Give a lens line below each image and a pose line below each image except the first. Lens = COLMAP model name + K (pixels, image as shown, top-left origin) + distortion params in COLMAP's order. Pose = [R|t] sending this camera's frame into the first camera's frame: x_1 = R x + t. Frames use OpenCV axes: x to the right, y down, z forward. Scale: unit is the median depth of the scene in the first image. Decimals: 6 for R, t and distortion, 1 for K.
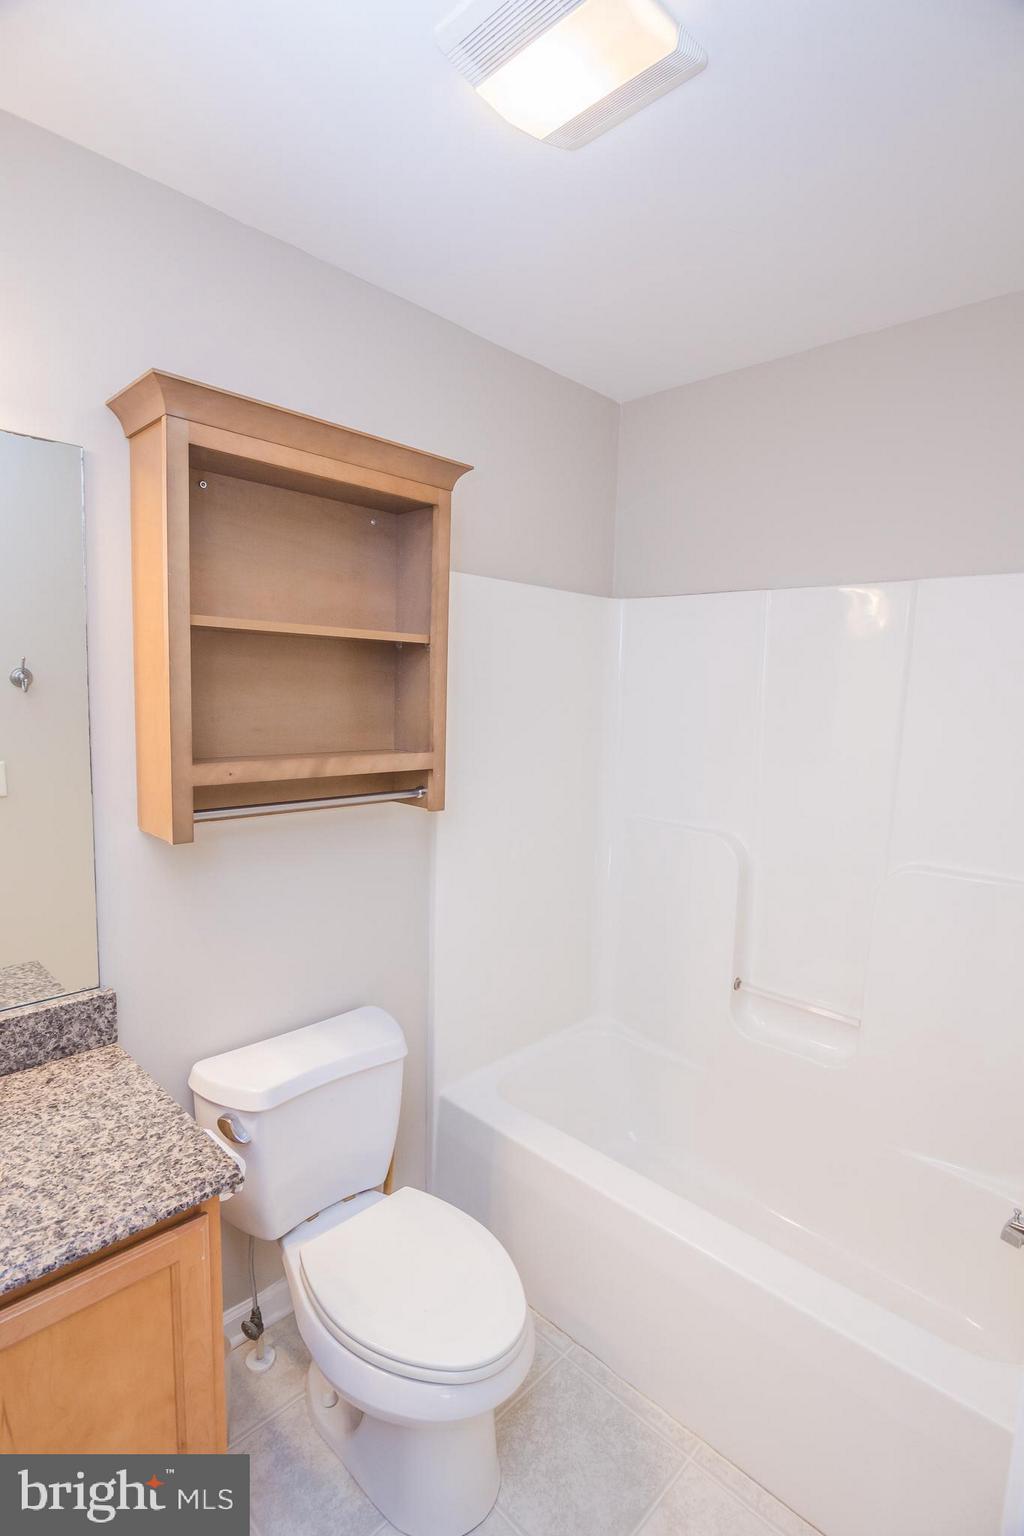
lens RADIAL K [[756.2, 0, 509.2], [0, 756.2, 764.4], [0, 0, 1]] dist [-0.016207, -0.000576]
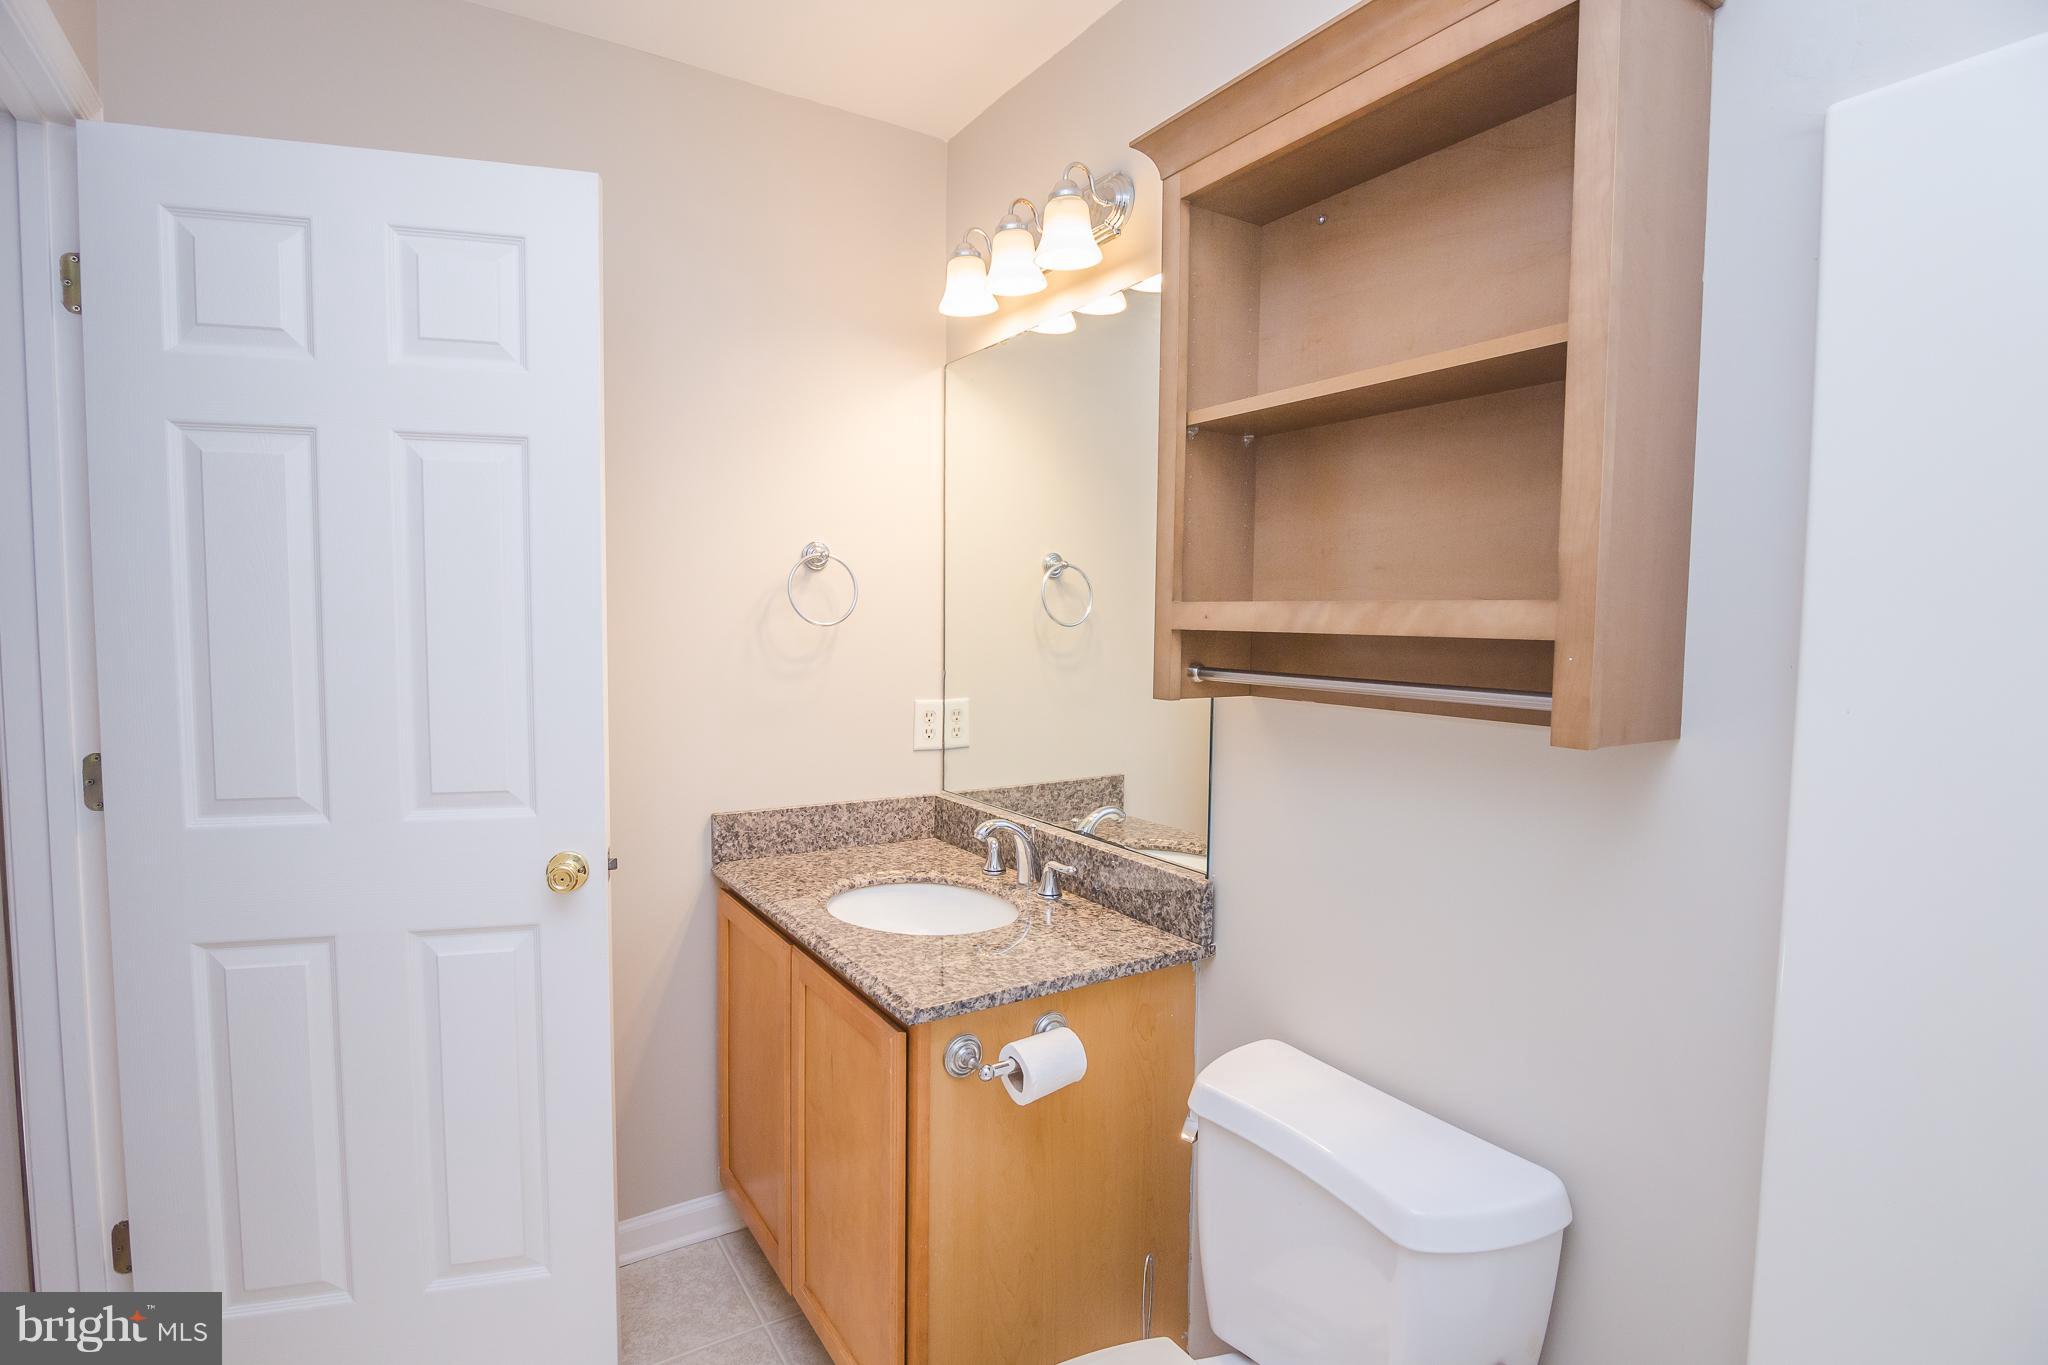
lens RADIAL K [[1008.2, 0, 1024.5], [0, 1008.2, 684.5], [0, 0, 1]] dist [-0.016207, -0.000576]
pose [[-0.222859, 0.035137, -0.974217, 0.646569], [-0.121345, 0.990578, 0.063486, 0.037518], [0.967269, 0.132365, -0.216495, 1.088291]]
